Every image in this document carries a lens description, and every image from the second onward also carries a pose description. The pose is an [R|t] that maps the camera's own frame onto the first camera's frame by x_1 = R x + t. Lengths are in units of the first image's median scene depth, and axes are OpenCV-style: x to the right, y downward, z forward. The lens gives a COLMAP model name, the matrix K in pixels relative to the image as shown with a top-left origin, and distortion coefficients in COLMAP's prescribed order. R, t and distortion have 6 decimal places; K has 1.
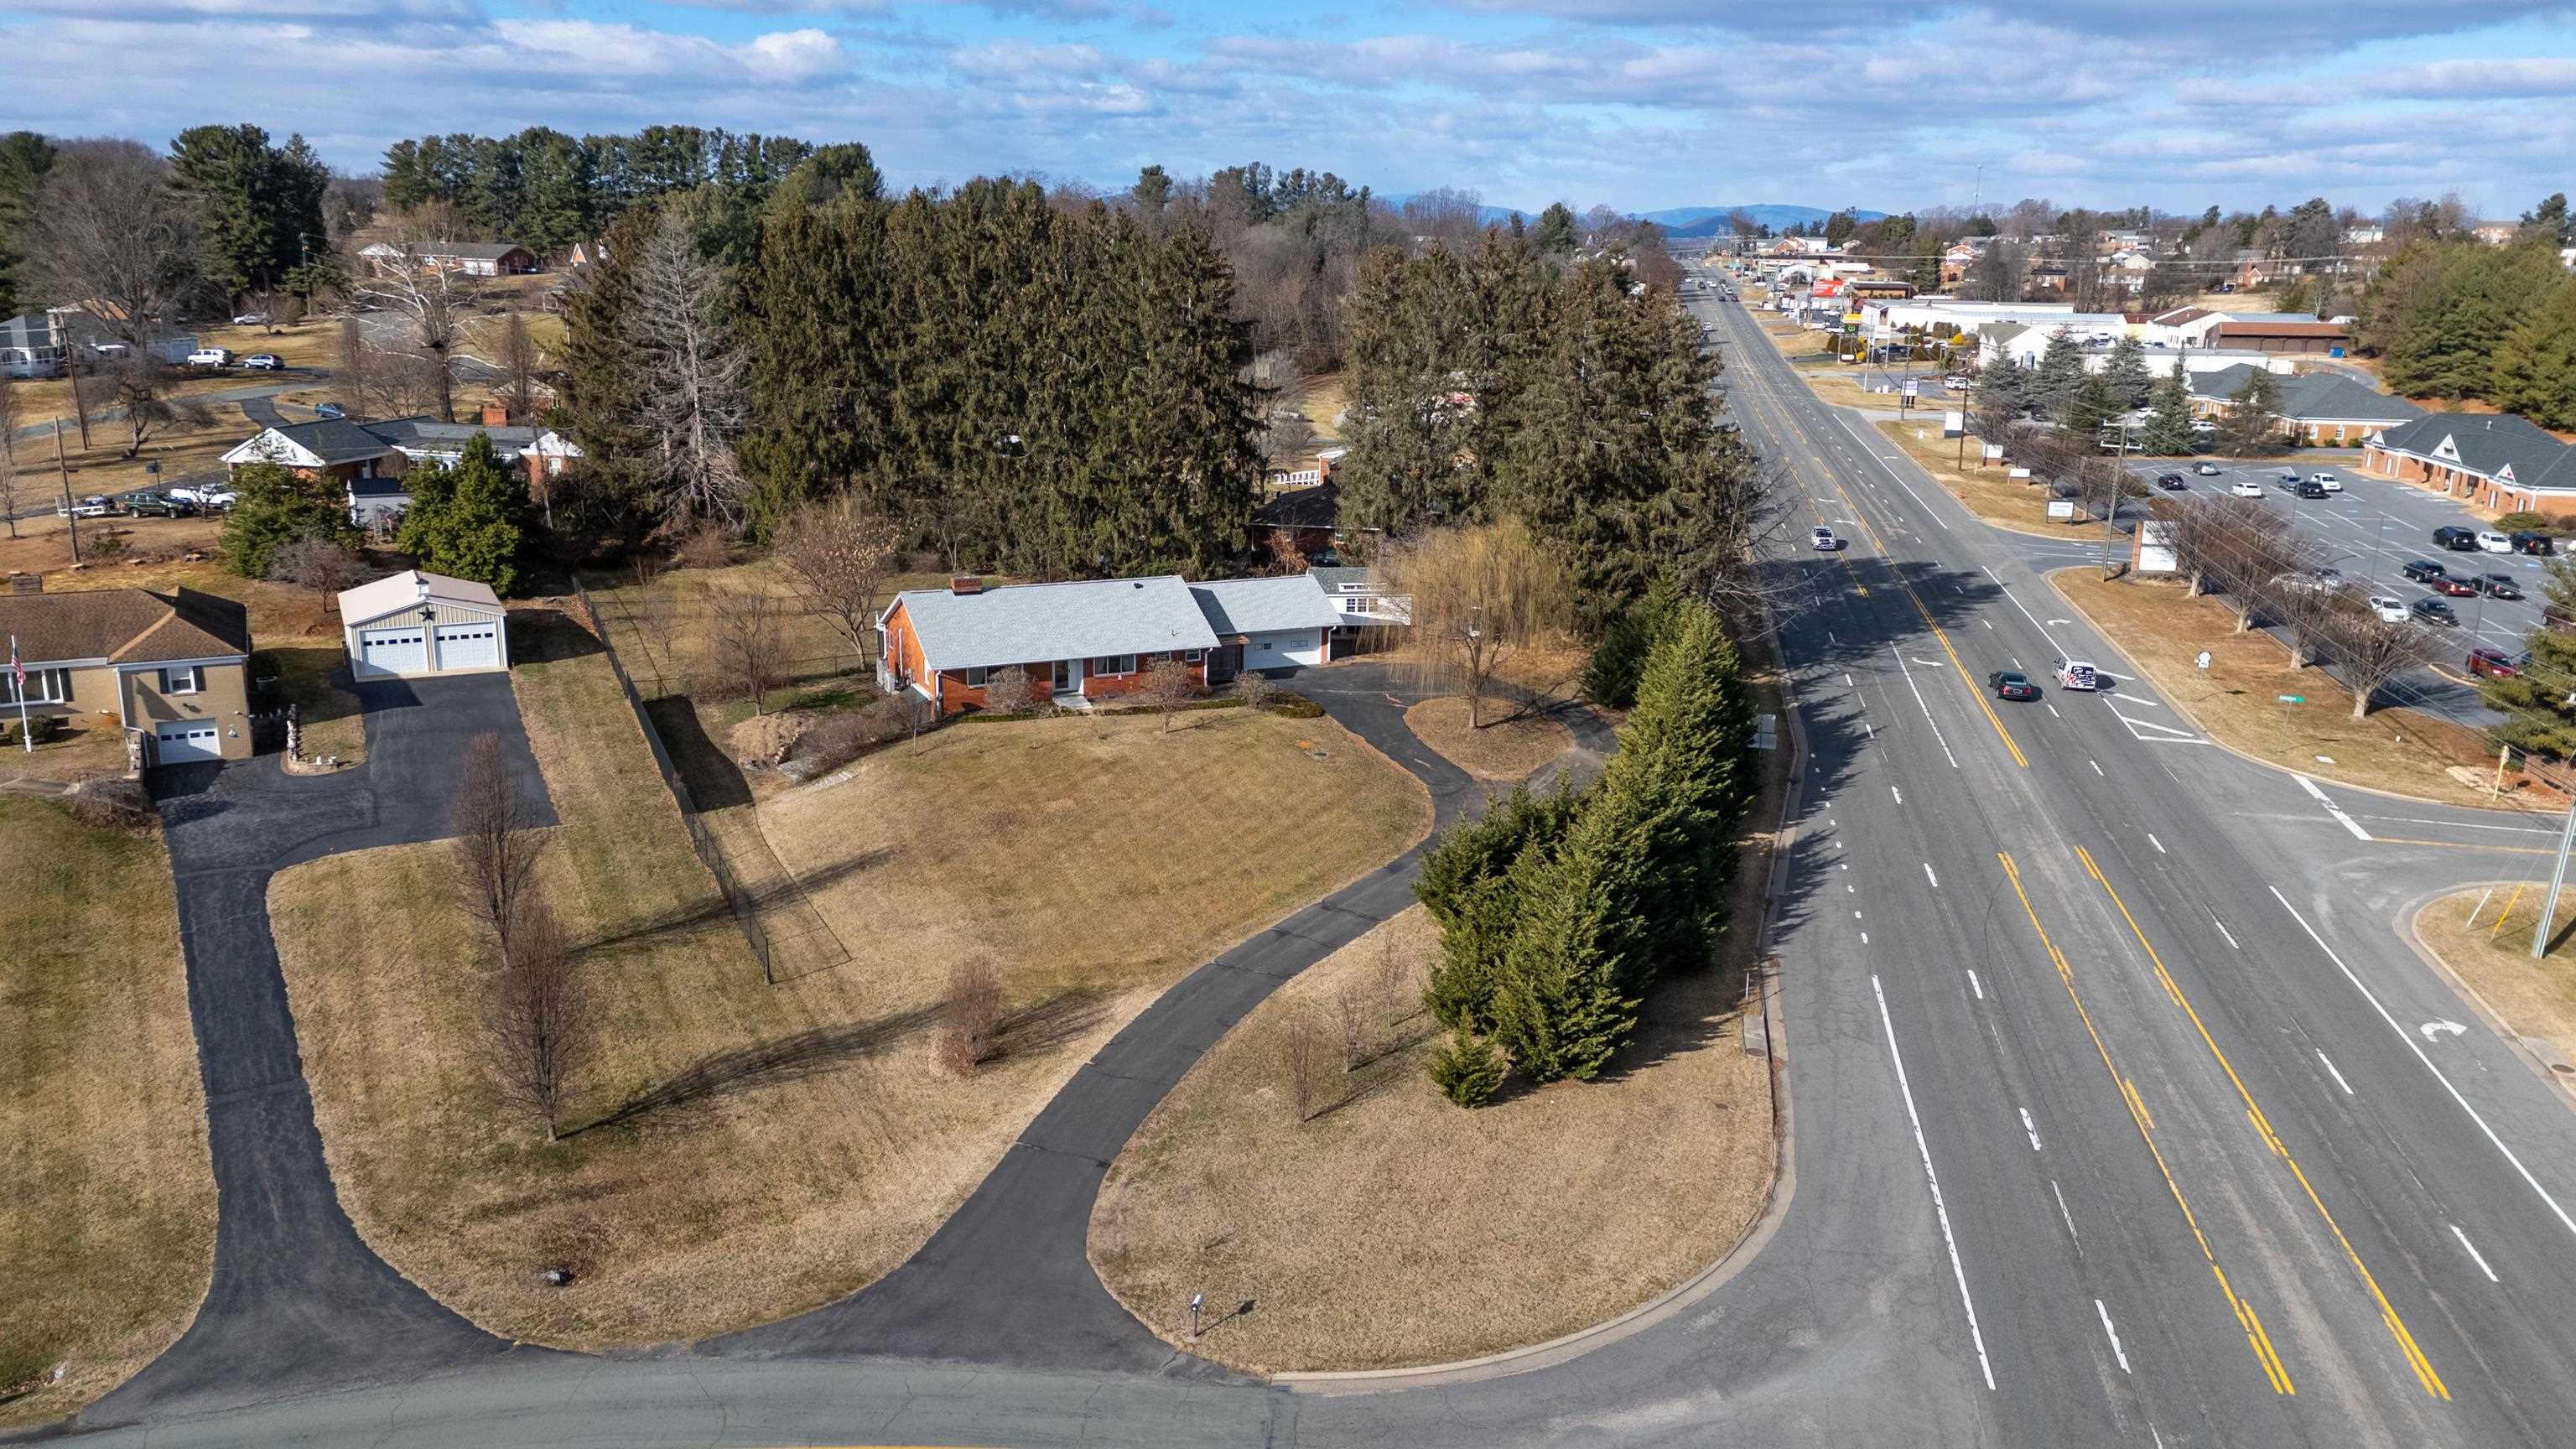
lens RADIAL K [[1981.1, 0, 1311.7], [0, 1981.1, 731.4], [0, 0, 1]] dist [0.090403, -0.113734]
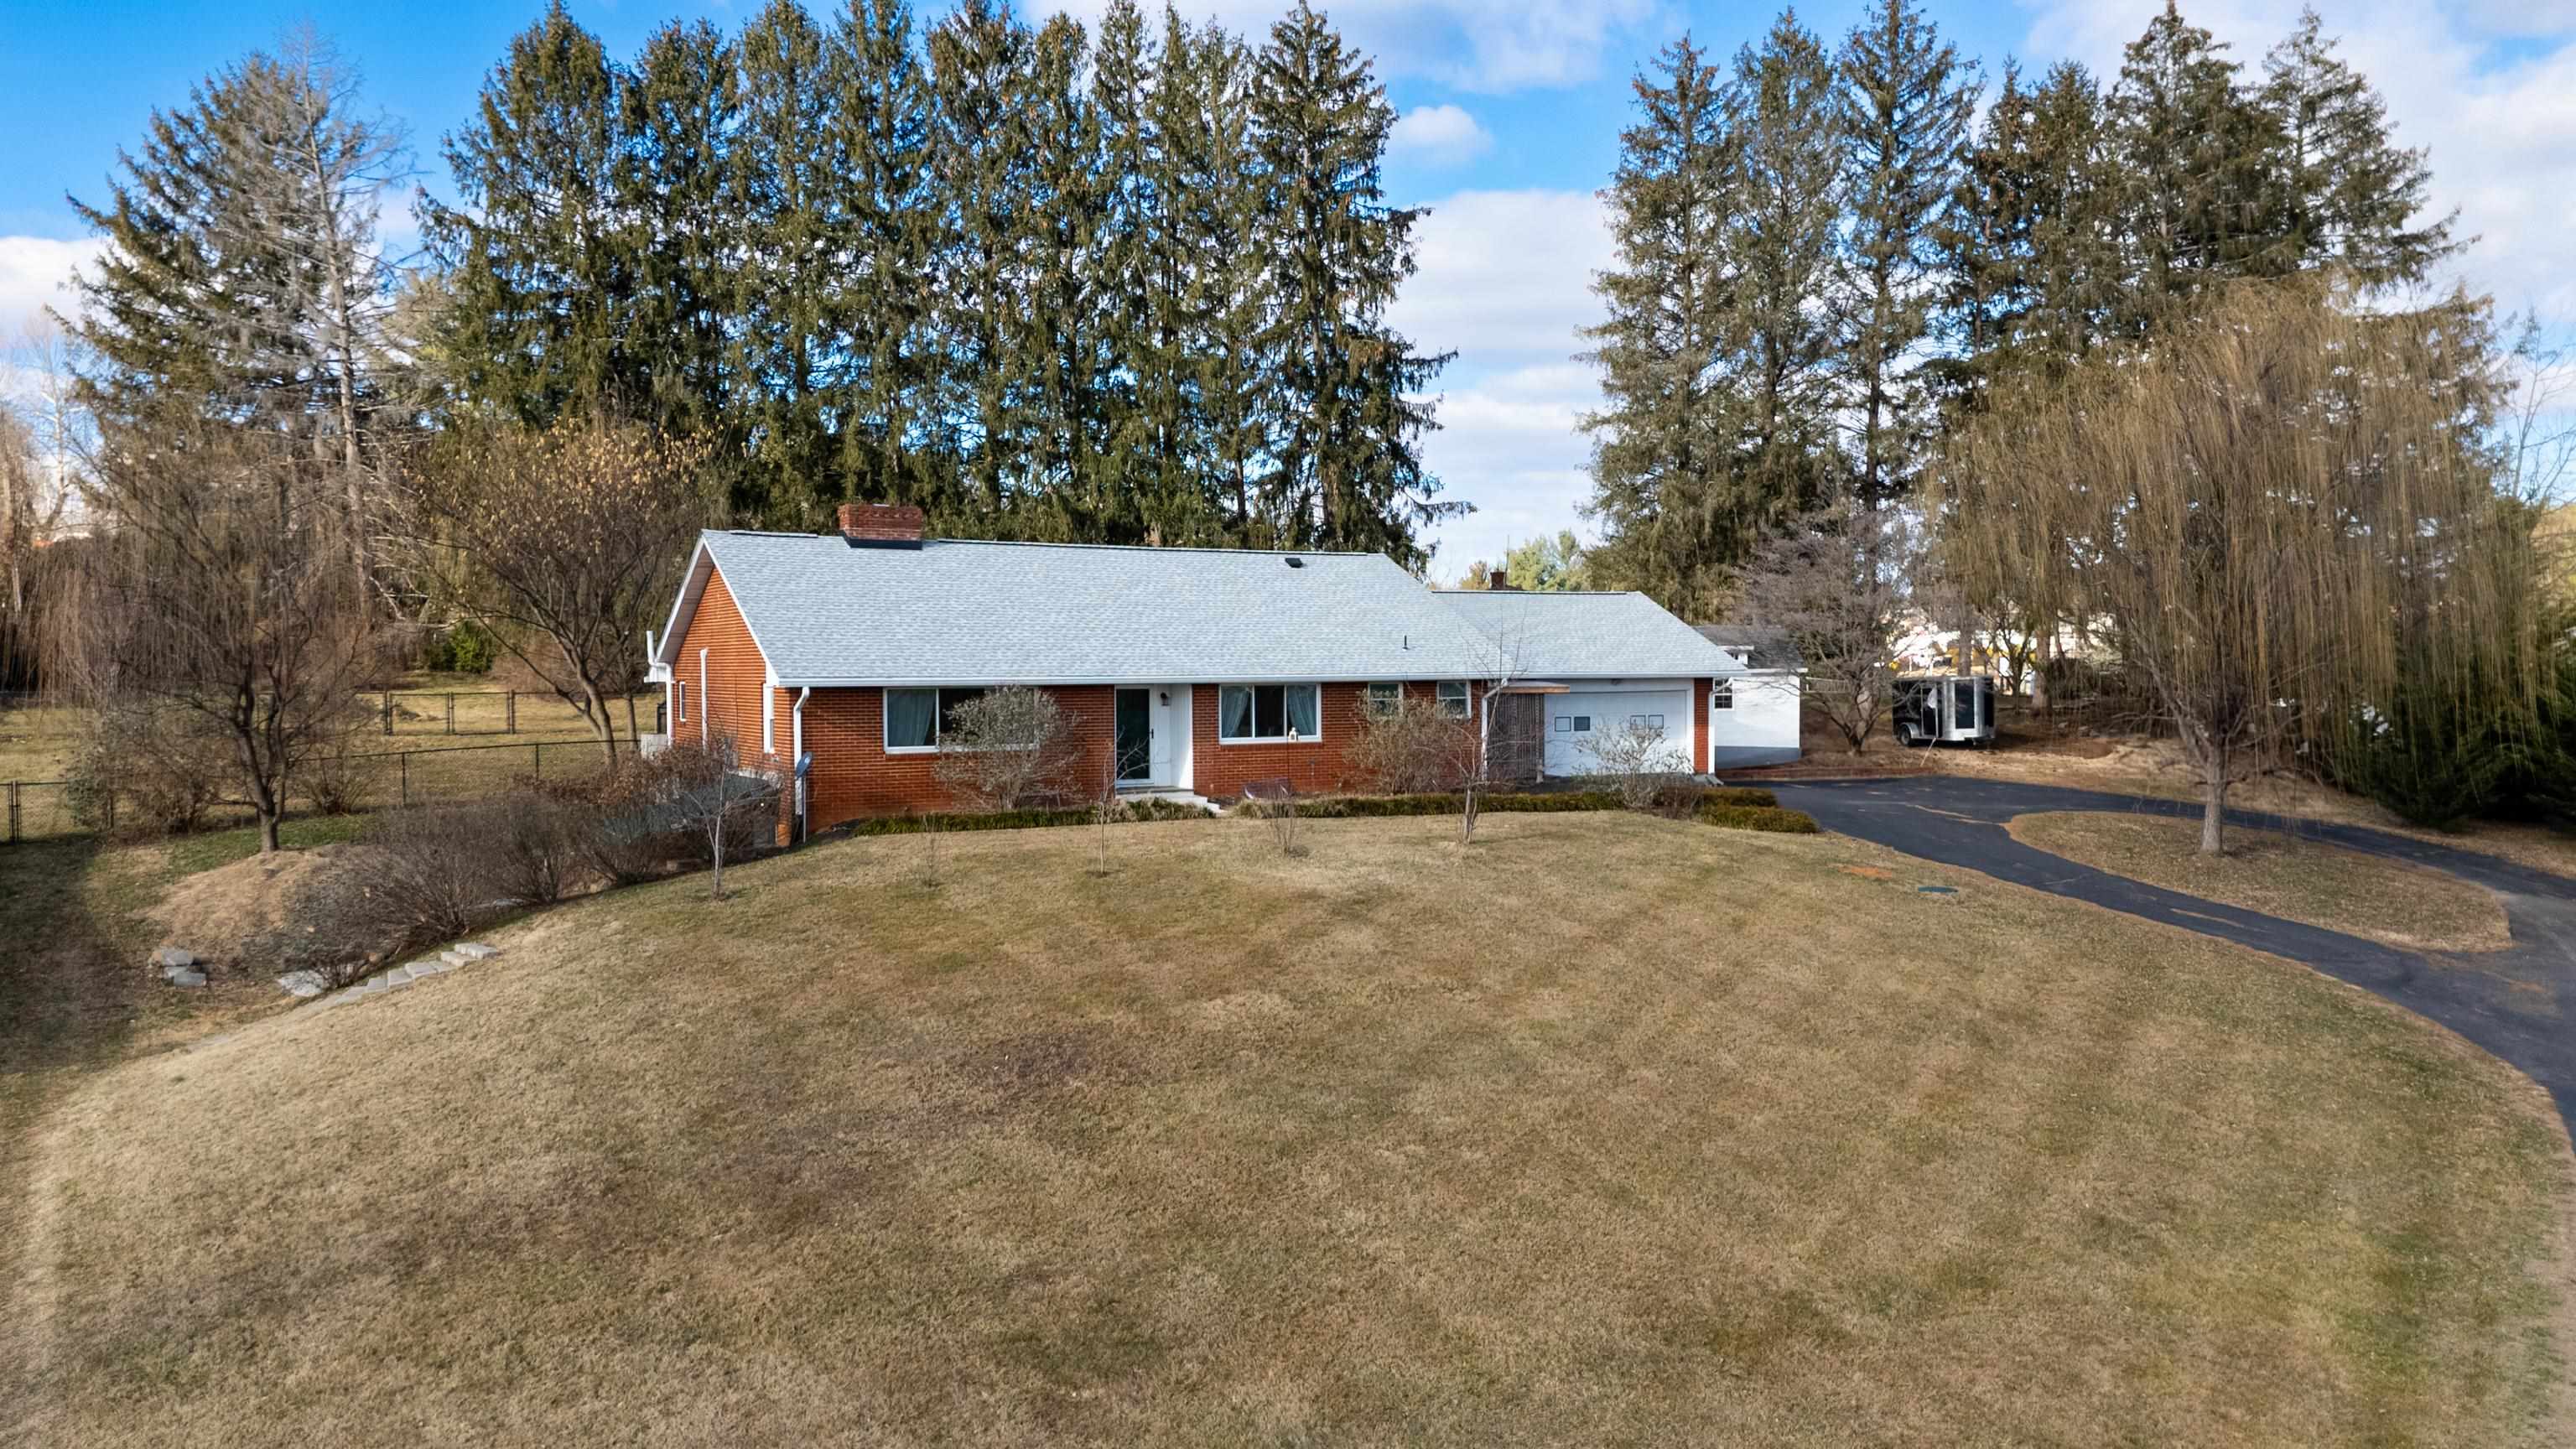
lens RADIAL K [[1922.6, 0, 1288.0], [0, 1922.6, 724.5], [0, 0, 1]] dist [0.092471, -0.096261]
pose [[0.998067, -0.026415, 0.056259, -0.115762], [0.038270, 0.974429, -0.221414, 0.050009], [-0.048972, 0.223139, 0.973556, 0.632385]]
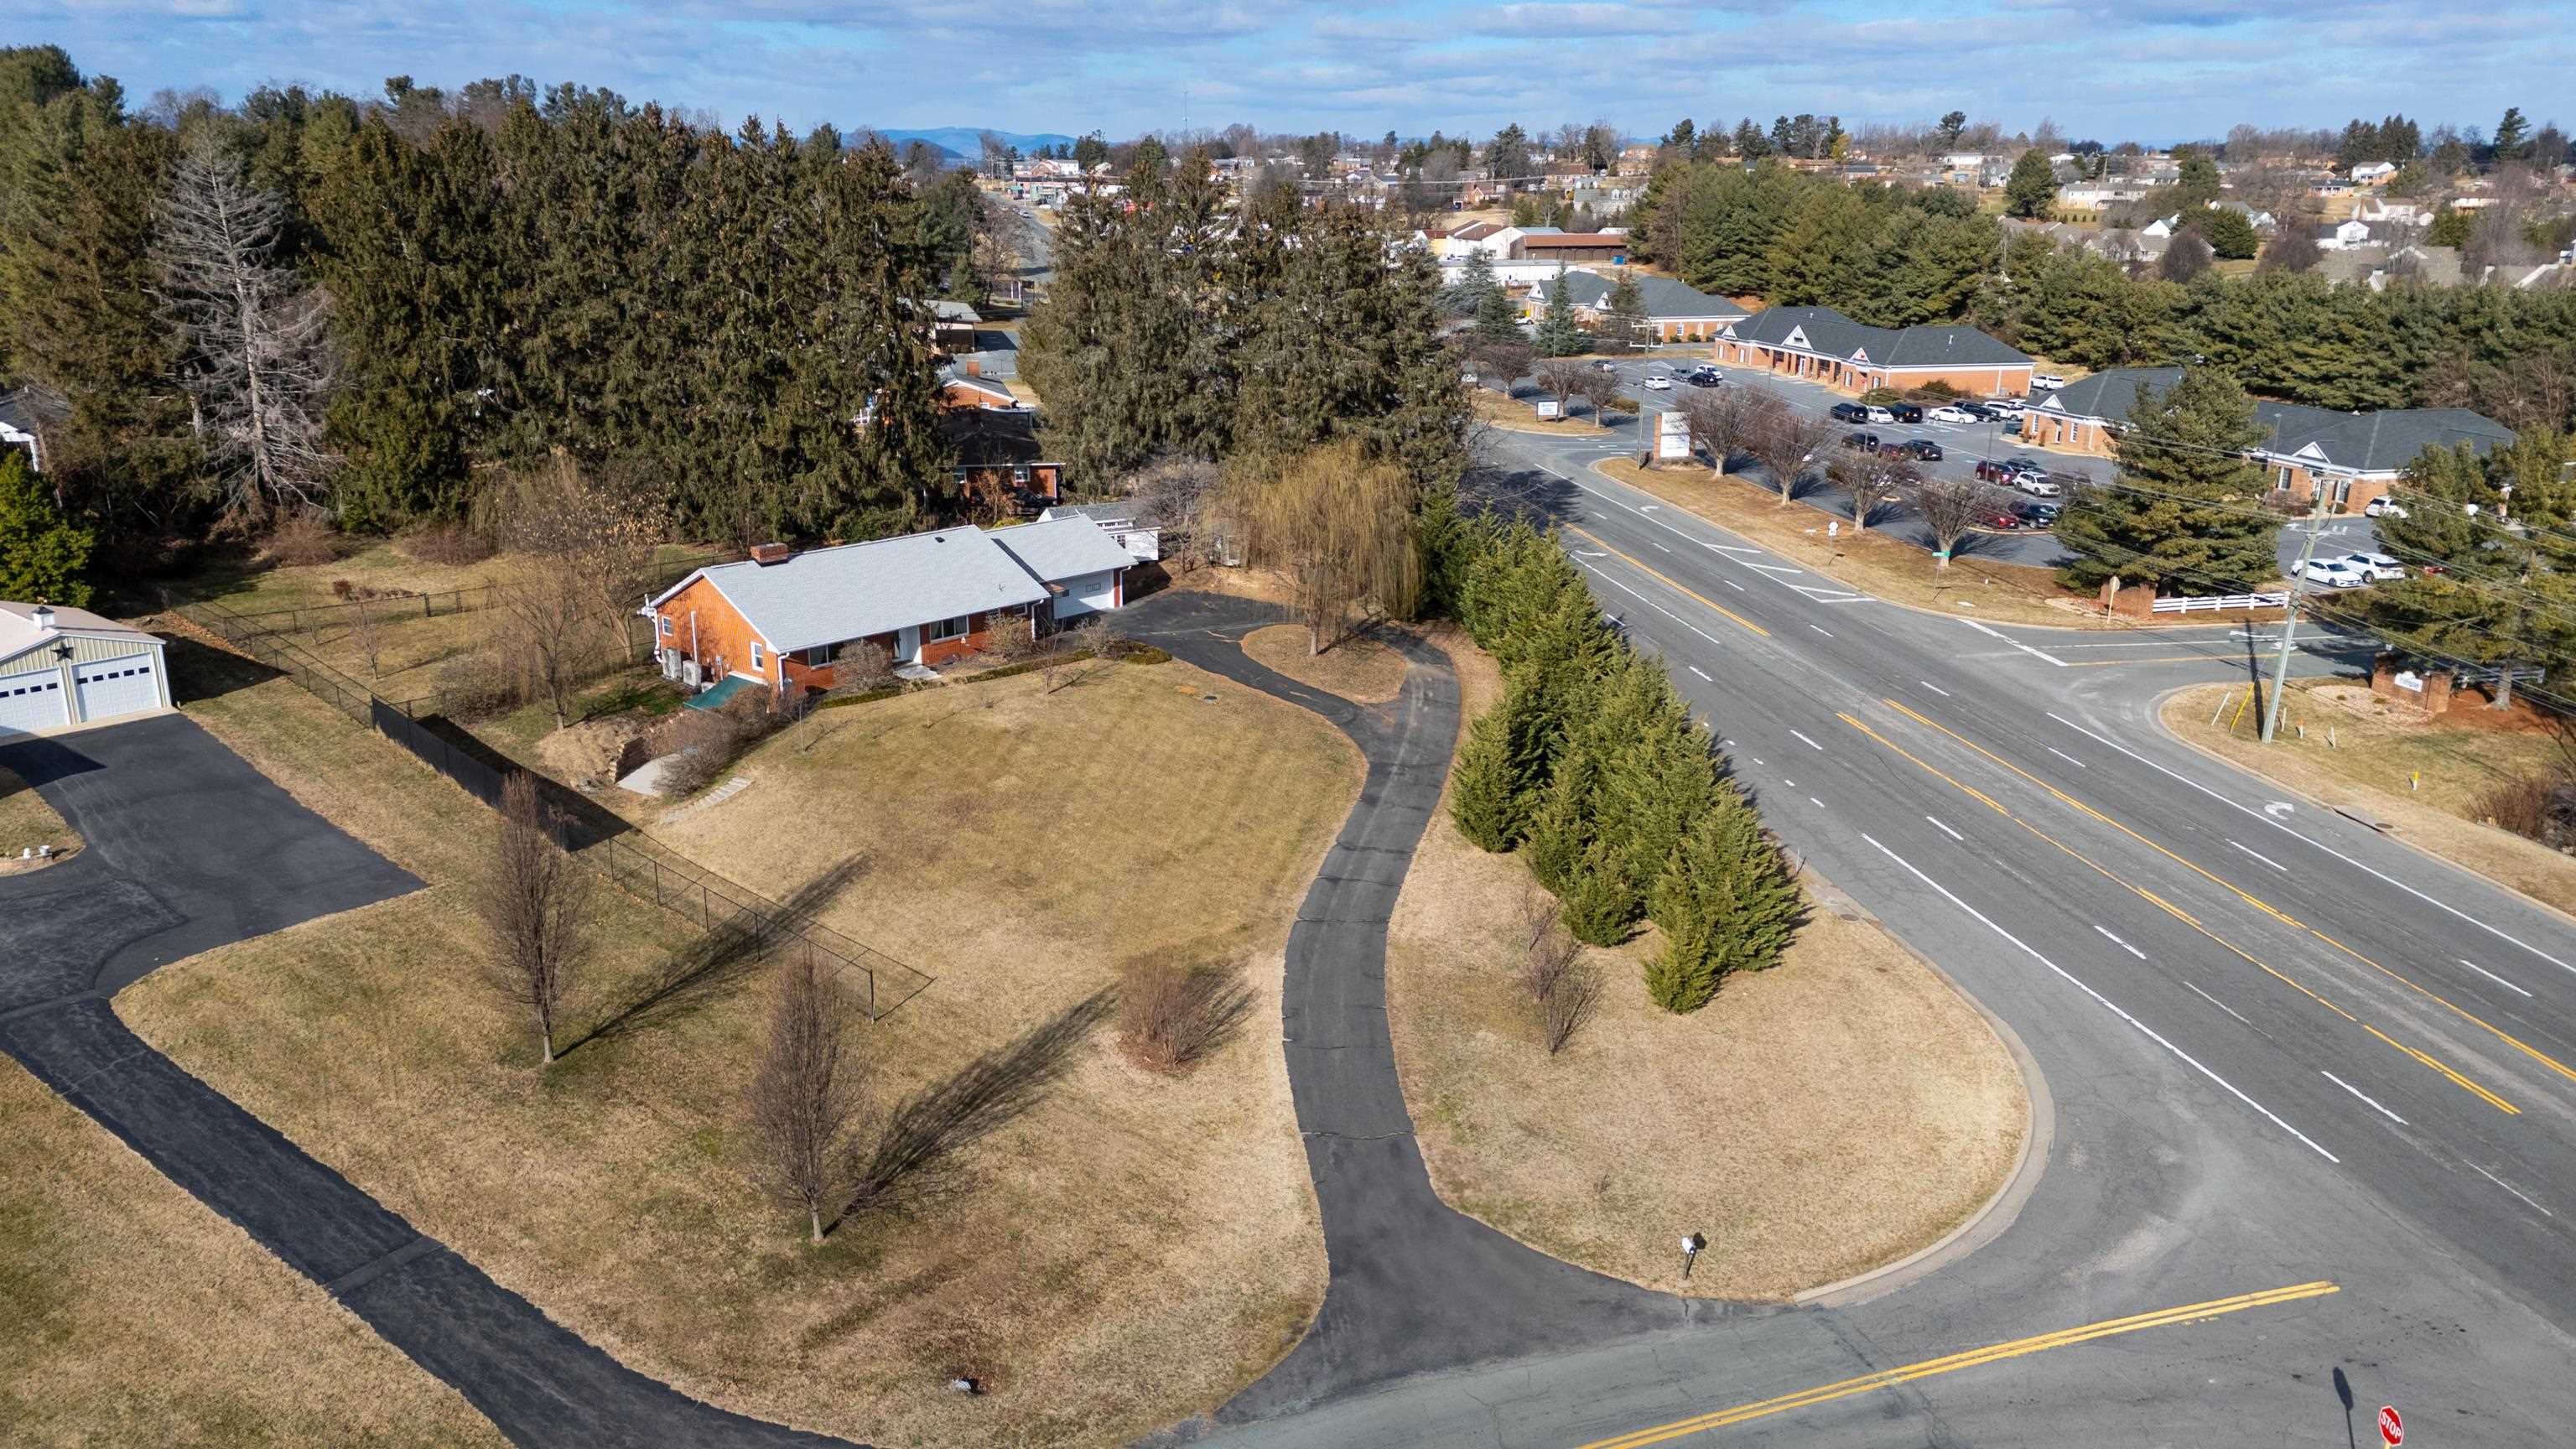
lens RADIAL K [[1948.3, 0, 1344.6], [0, 1948.3, 738.2], [0, 0, 1]] dist [0.085948, -0.087973]
pose [[0.914088, -0.123517, 0.386247, -0.285246], [0.106753, 0.992182, 0.064648, -0.021627], [-0.391212, -0.017861, 0.920127, 0.092983]]
